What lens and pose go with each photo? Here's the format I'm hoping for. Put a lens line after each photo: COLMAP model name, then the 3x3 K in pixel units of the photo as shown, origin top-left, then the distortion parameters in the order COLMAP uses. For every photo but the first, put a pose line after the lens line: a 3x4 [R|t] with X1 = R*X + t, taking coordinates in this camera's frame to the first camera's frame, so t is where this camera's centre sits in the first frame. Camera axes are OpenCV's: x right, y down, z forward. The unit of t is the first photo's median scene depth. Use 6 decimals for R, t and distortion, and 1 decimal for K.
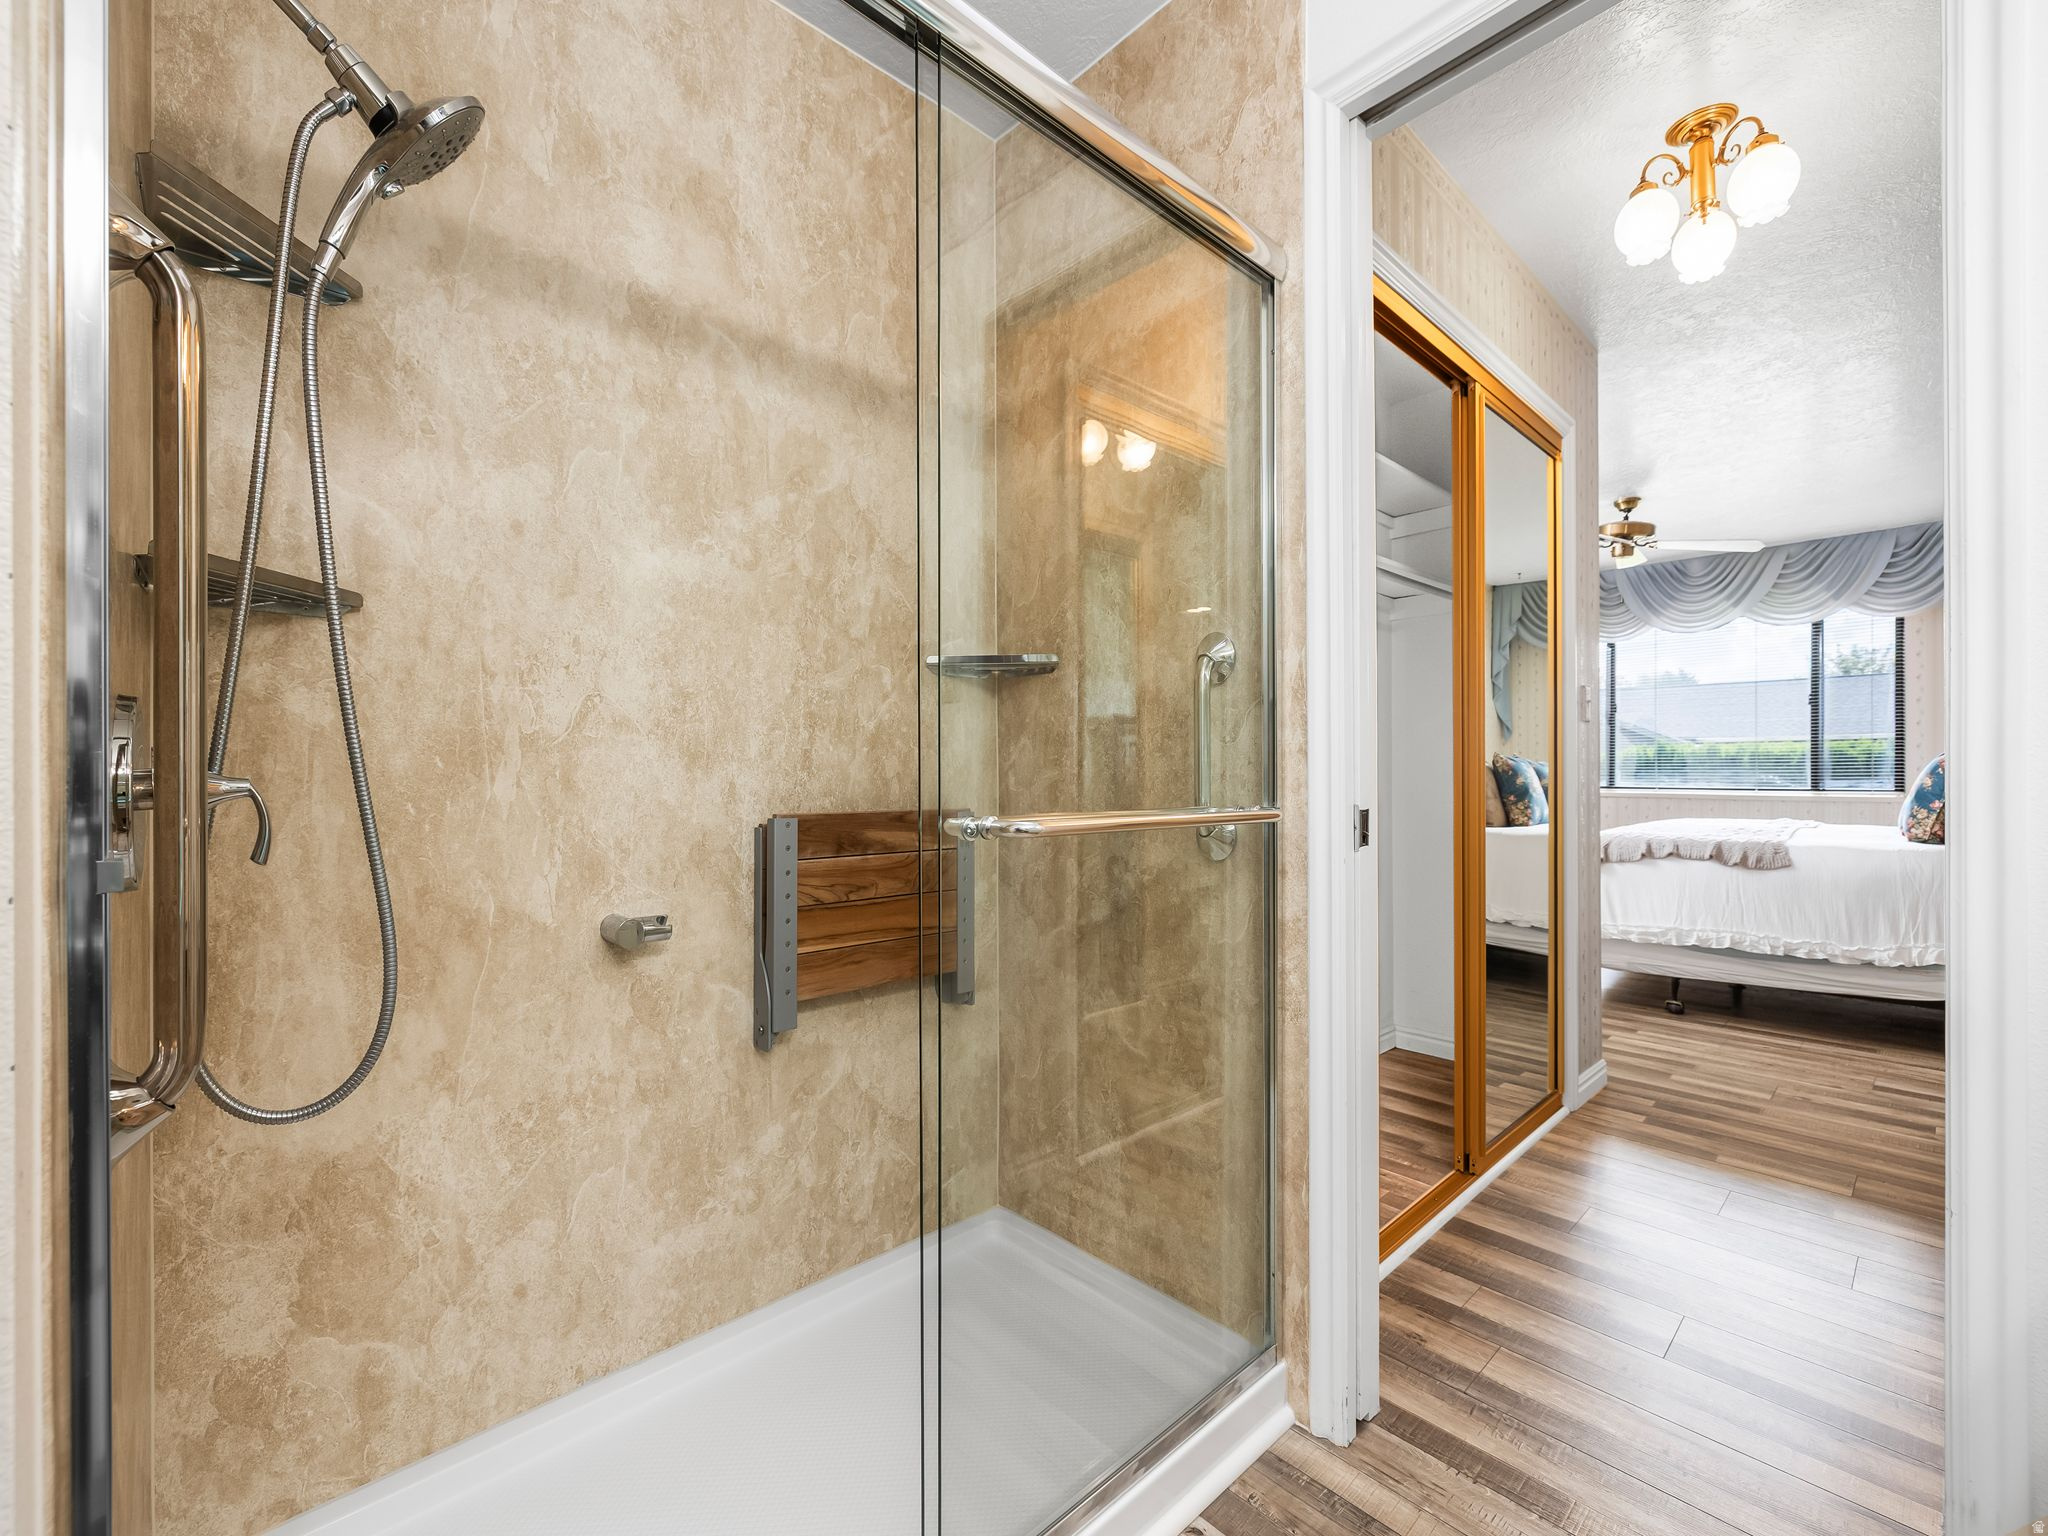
lens RADIAL K [[863.8, 0, 1024.0], [0, 863.8, 768.0], [0, 0, 1]] dist [-0.002457, 0.004794]
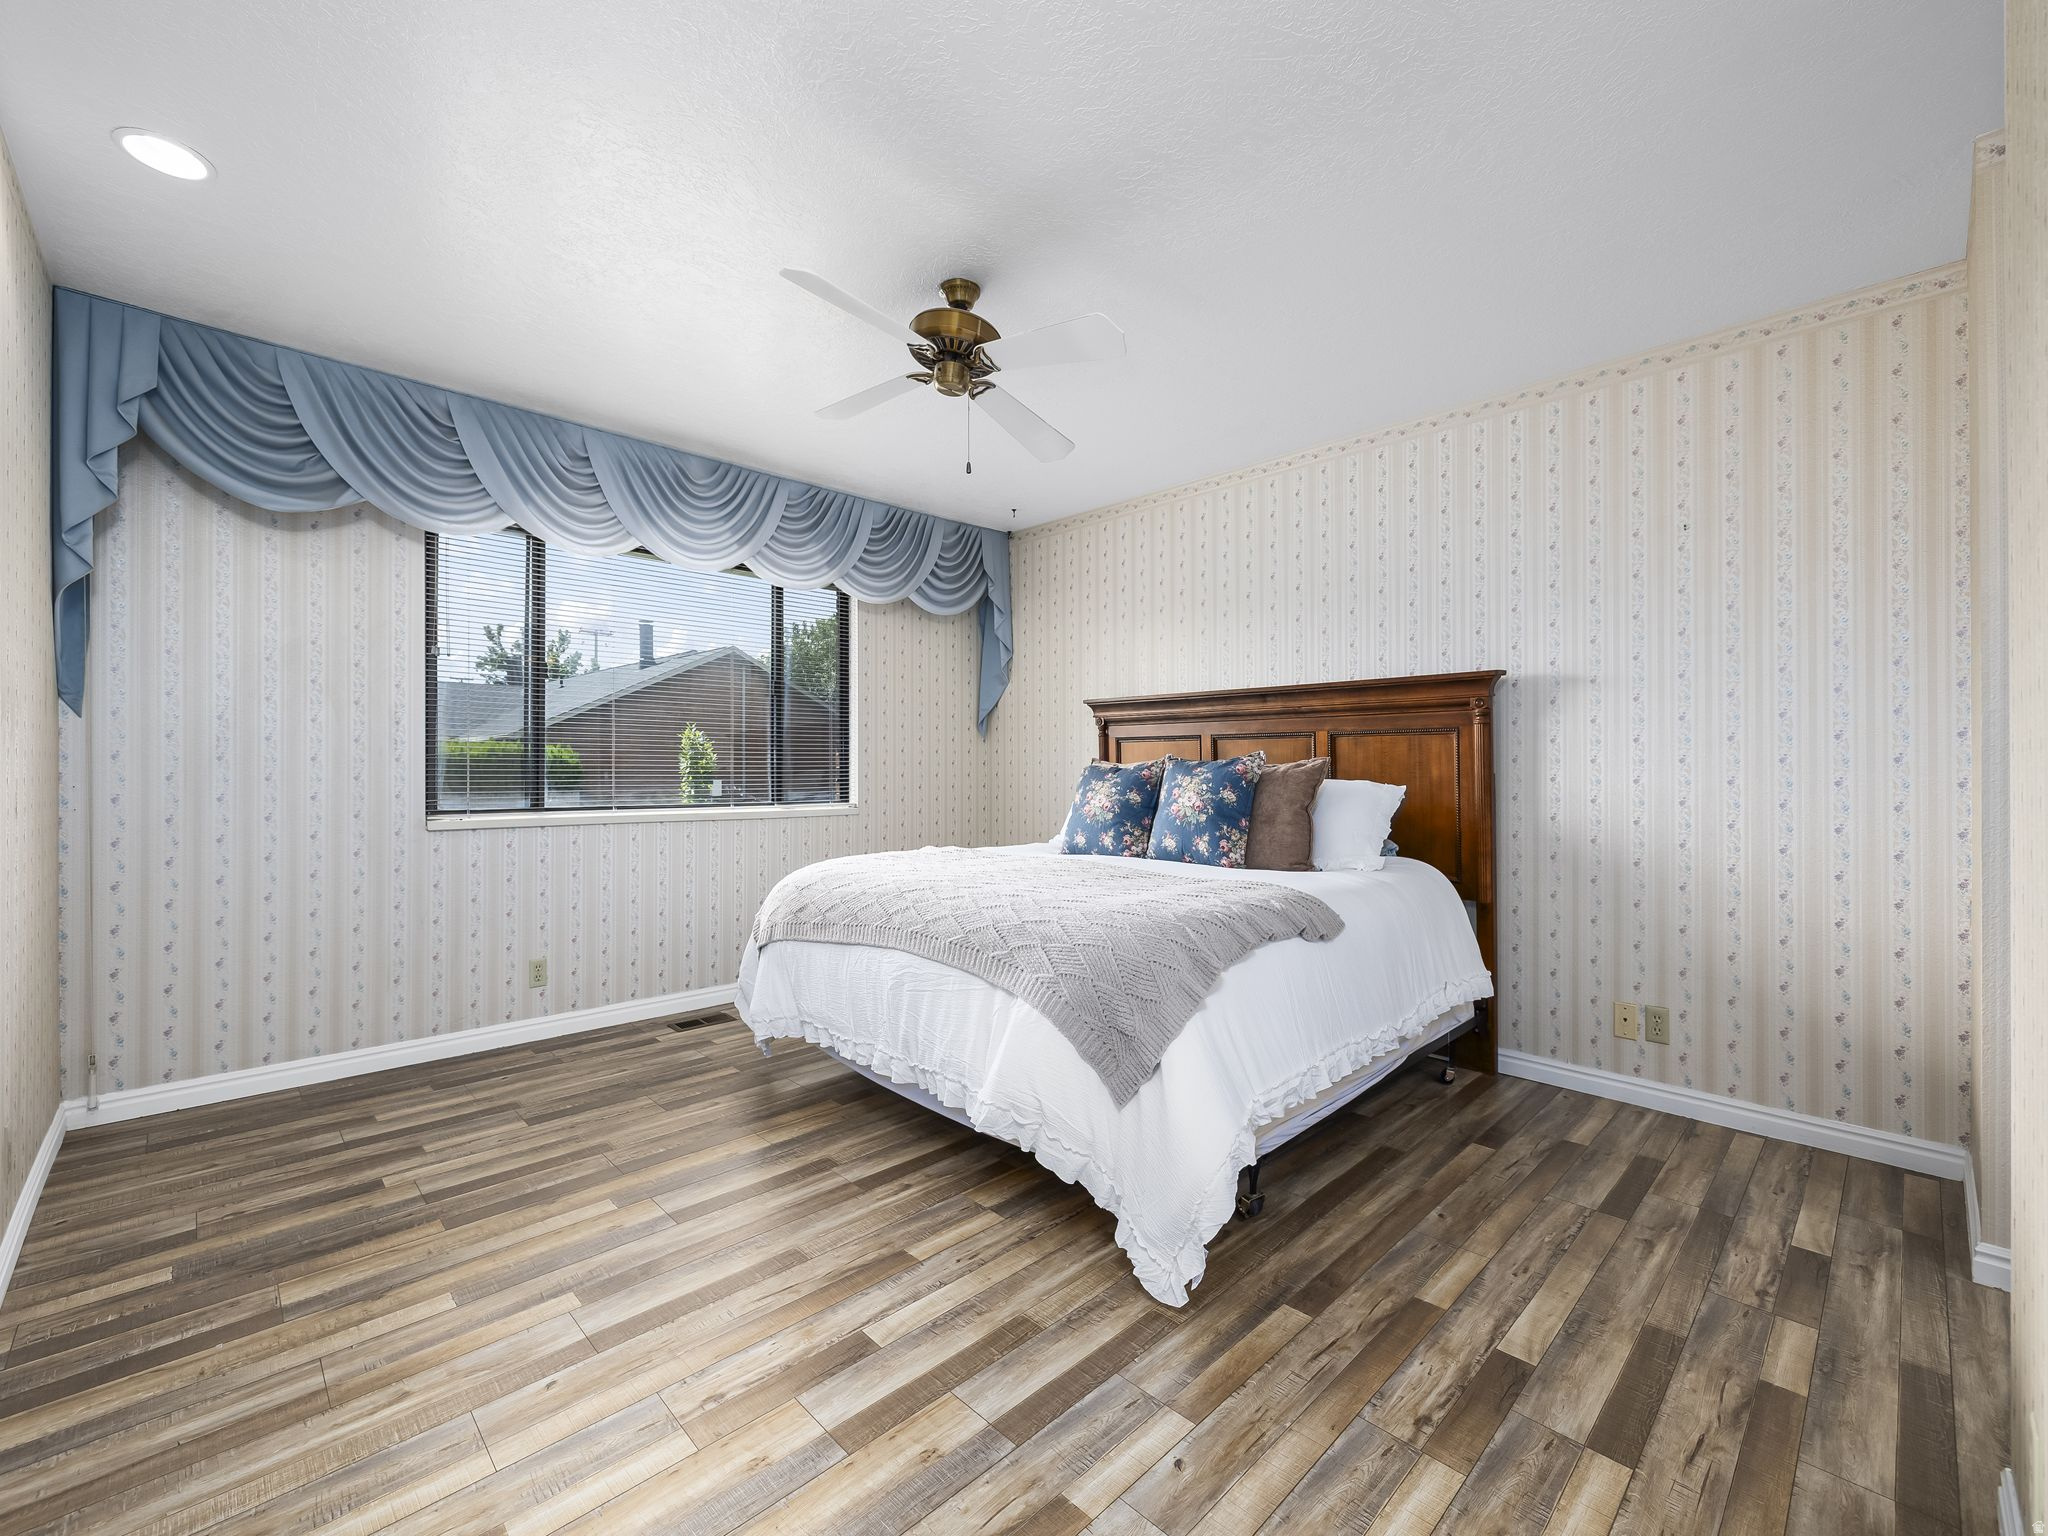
lens RADIAL K [[863.8, 0, 1024.0], [0, 863.8, 768.0], [0, 0, 1]] dist [-0.002457, 0.004794]
pose [[-0.061599, 0.004240, 0.998092, 0.251849], [-0.035057, 0.999365, -0.006409, 0.008650], [-0.997485, -0.035385, -0.061412, 1.426259]]
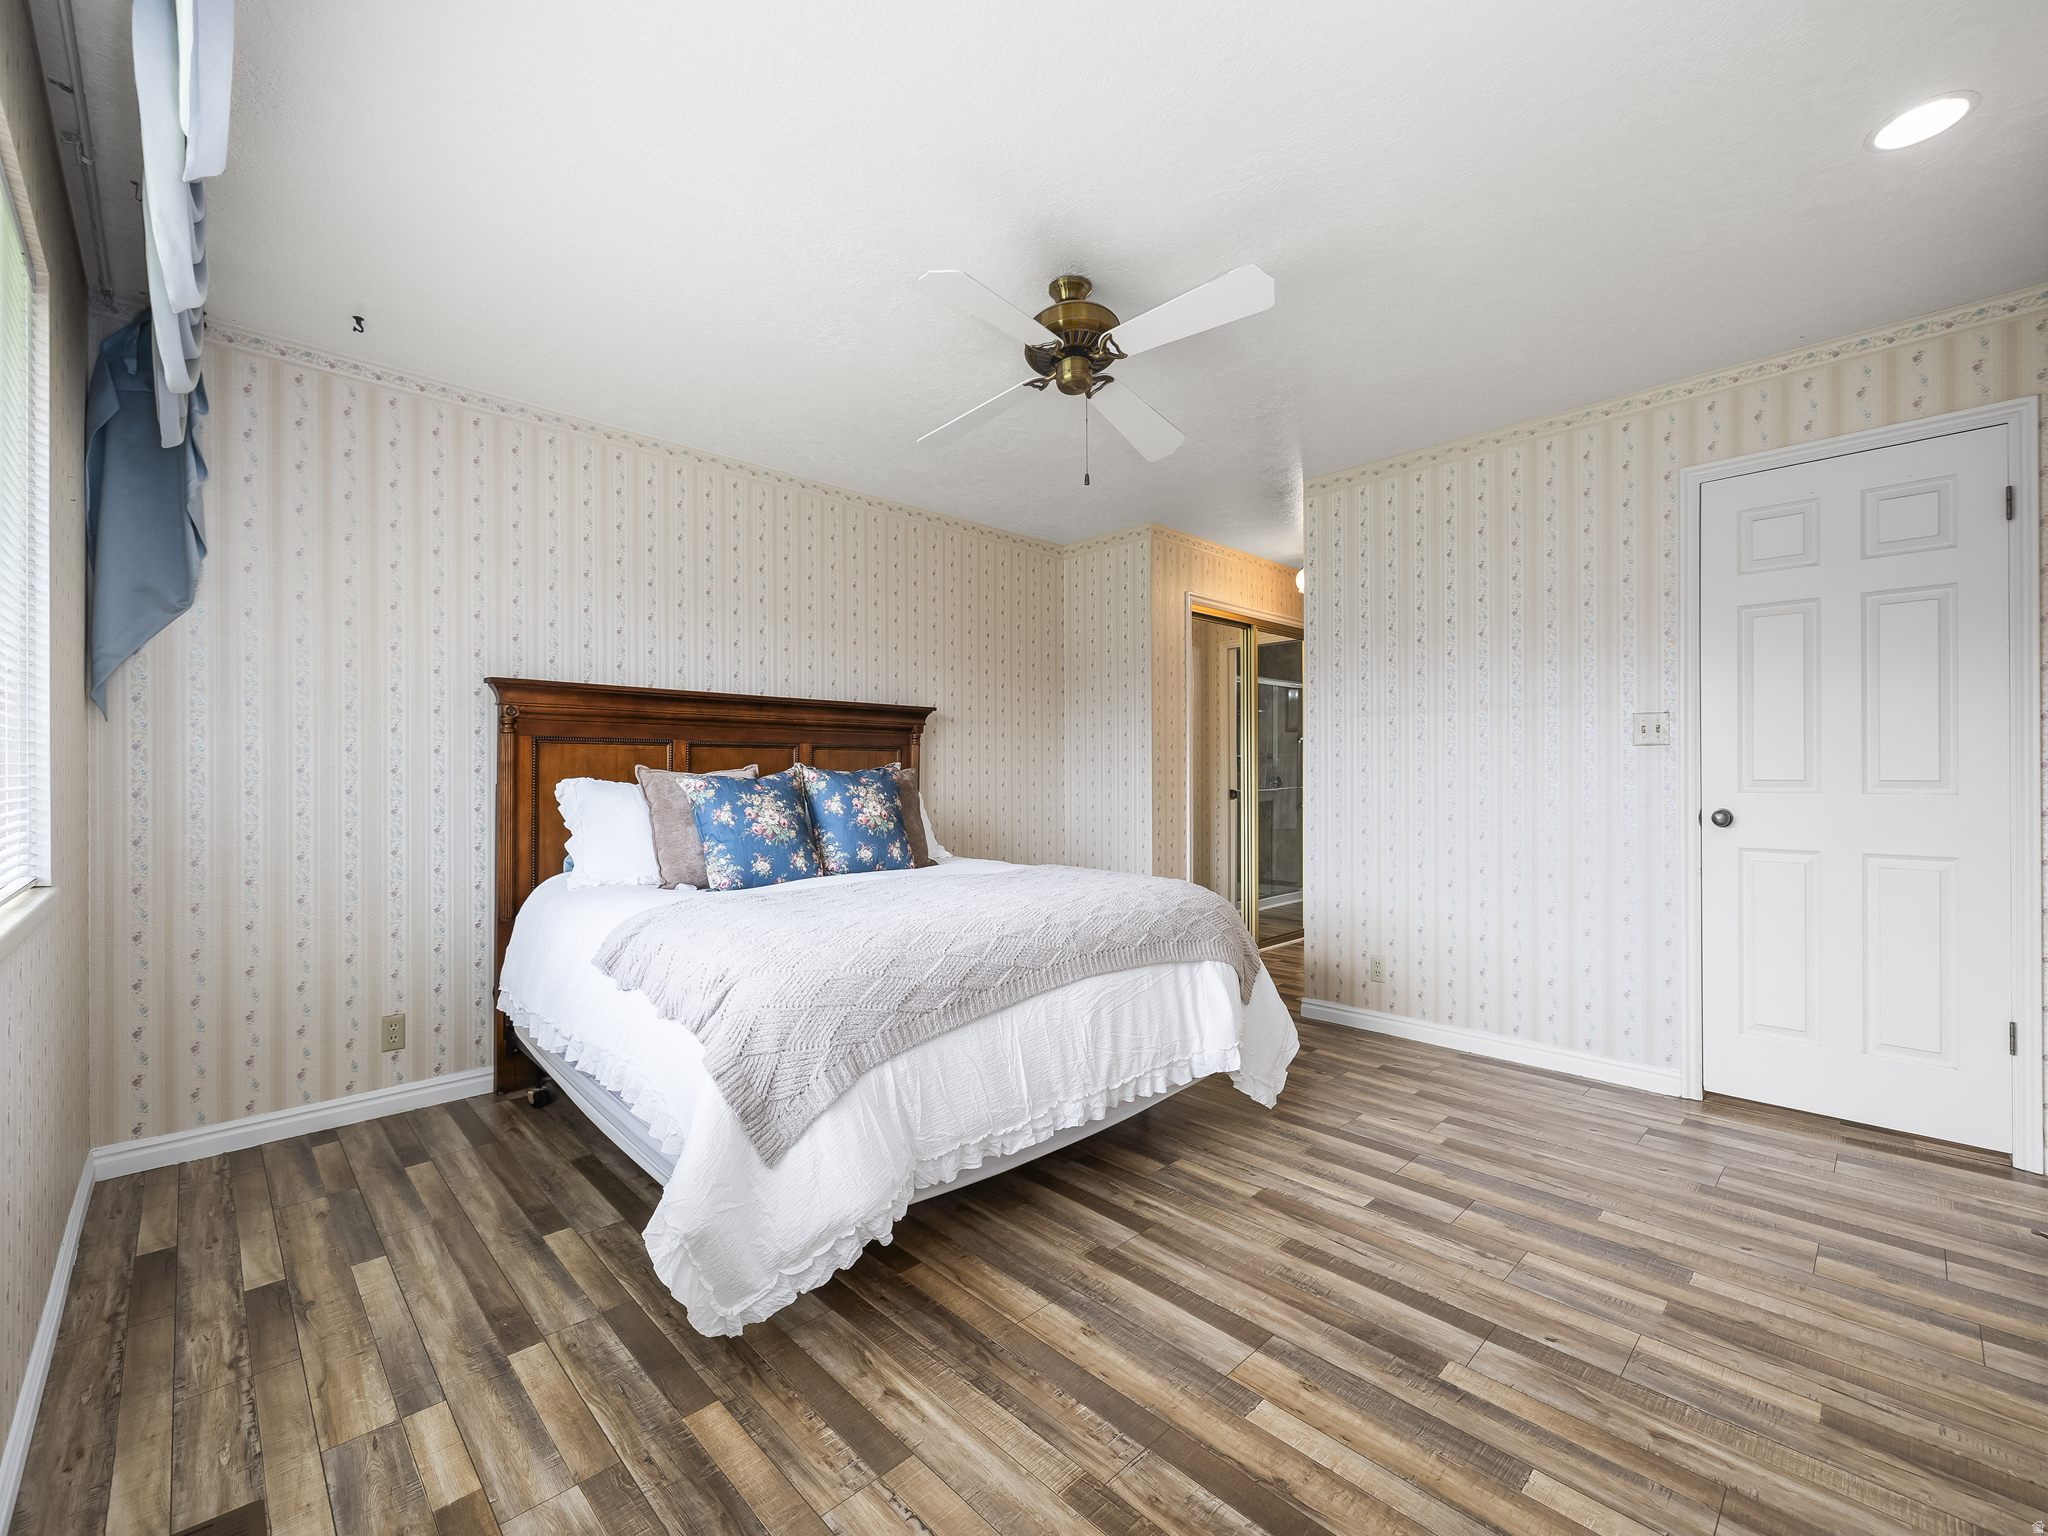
lens RADIAL K [[859.8, 0, 1023.3], [0, 859.8, 775.8], [0, 0, 1]] dist [0.002603, 0.000106]
pose [[-0.997893, 0.011025, -0.063933, 0.360918], [0.013515, 0.999162, -0.038646, 0.011965], [0.063454, -0.039428, -0.997206, 1.520722]]
